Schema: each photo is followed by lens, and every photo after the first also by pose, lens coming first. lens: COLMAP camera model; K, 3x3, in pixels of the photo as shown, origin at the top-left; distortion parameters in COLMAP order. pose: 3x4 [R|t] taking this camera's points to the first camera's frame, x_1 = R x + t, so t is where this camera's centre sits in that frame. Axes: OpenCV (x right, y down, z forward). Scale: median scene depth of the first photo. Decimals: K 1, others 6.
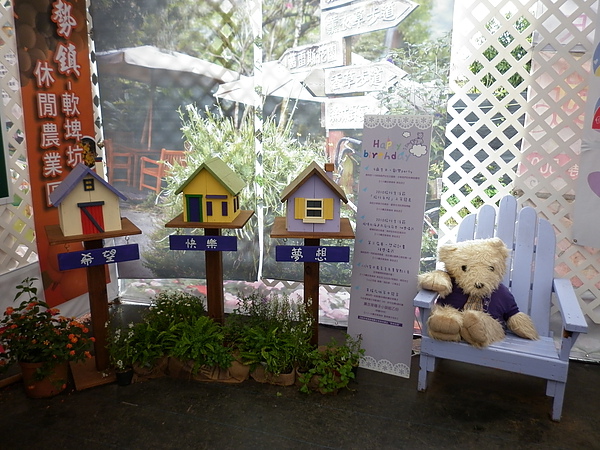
lens RADIAL K [[486.7, 0, 299.6], [0, 486.7, 225.7], [0, 0, 1]] dist [-0.004690, -0.006637]
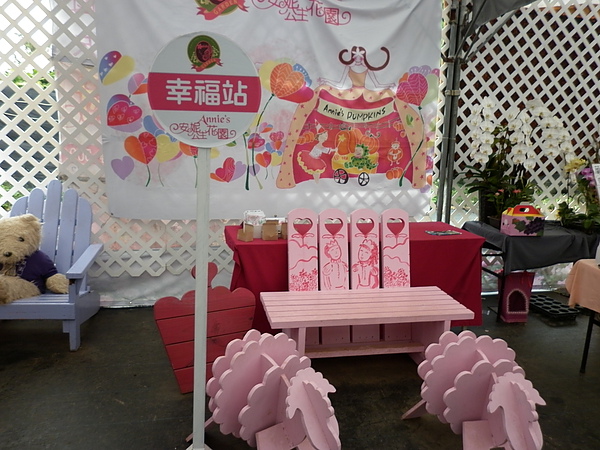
lens RADIAL K [[486.7, 0, 300.0], [0, 486.7, 224.6], [0, 0, 1]] dist [-0.004690, -0.006637]
pose [[0.836226, -0.071091, 0.543758, 0.296013], [0.071730, 0.997222, 0.020066, 0.070956], [-0.543674, 0.022224, 0.839002, -0.346528]]
